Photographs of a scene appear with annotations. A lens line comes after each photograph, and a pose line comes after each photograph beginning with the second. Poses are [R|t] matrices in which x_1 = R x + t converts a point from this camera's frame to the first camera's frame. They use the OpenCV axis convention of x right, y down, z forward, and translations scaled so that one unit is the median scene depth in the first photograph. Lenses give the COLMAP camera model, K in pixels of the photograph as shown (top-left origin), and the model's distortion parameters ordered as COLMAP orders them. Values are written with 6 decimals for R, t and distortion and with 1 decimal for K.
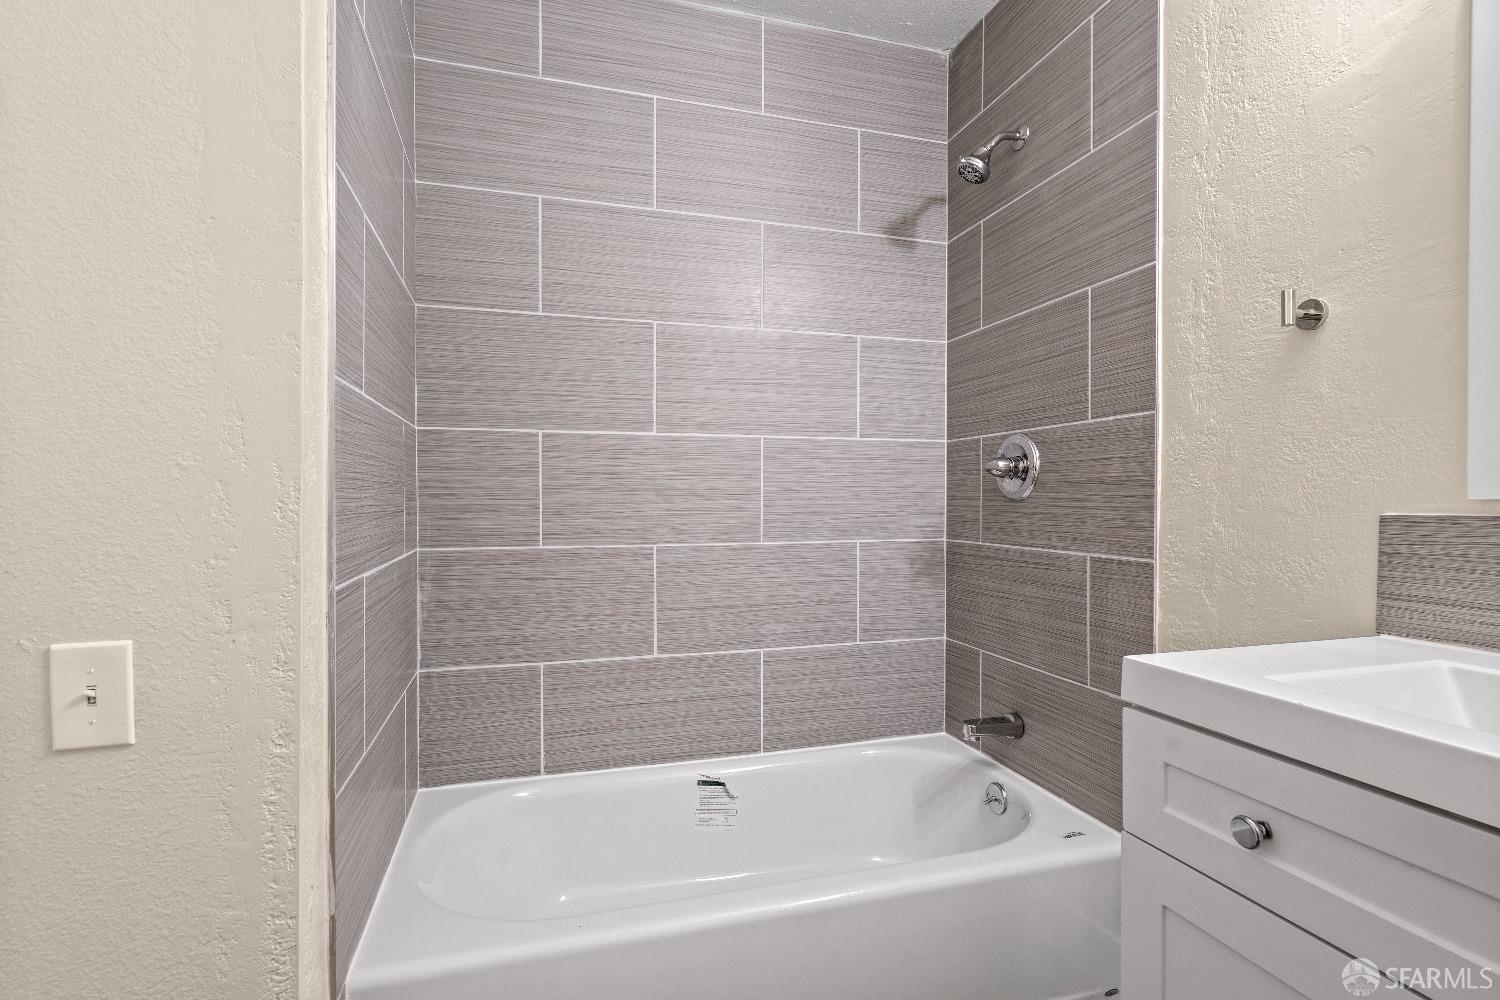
lens RADIAL K [[722.7, 0, 741.5], [0, 722.7, 506.9], [0, 0, 1]] dist [0.000400, 0.000643]
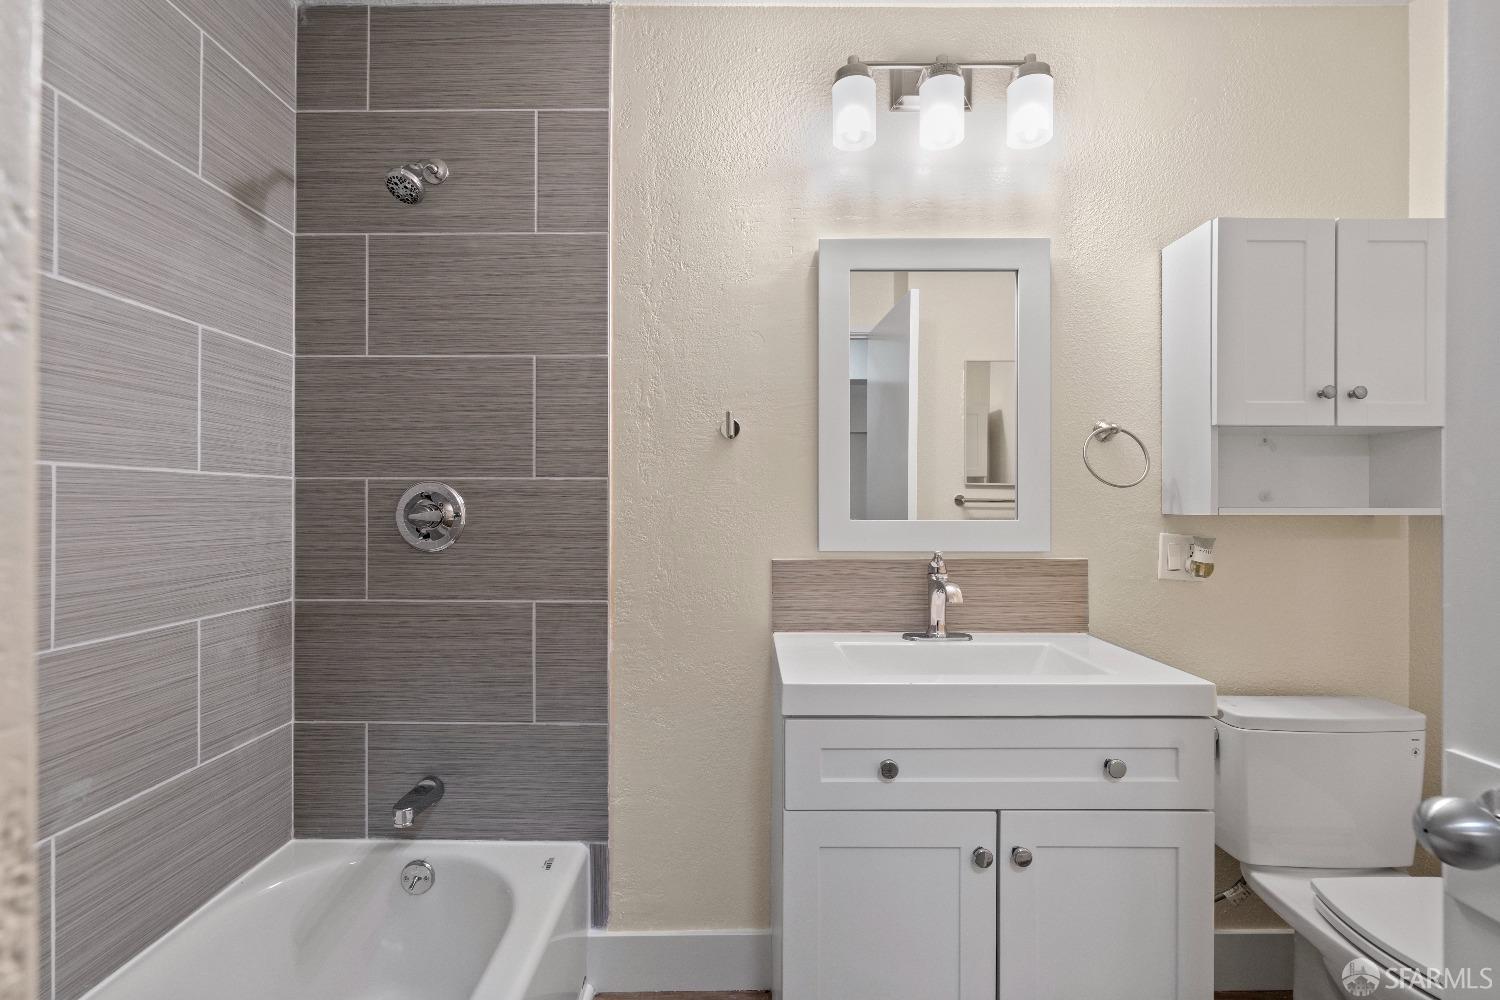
lens RADIAL K [[682.3, 0, 742.1], [0, 682.3, 502.9], [0, 0, 1]] dist [-0.002556, 0.001005]
pose [[0.280930, 0.000152, 0.959728, -0.354320], [0.010309, 0.999942, -0.003176, -0.064003], [-0.959673, 0.010786, 0.280912, 0.349815]]
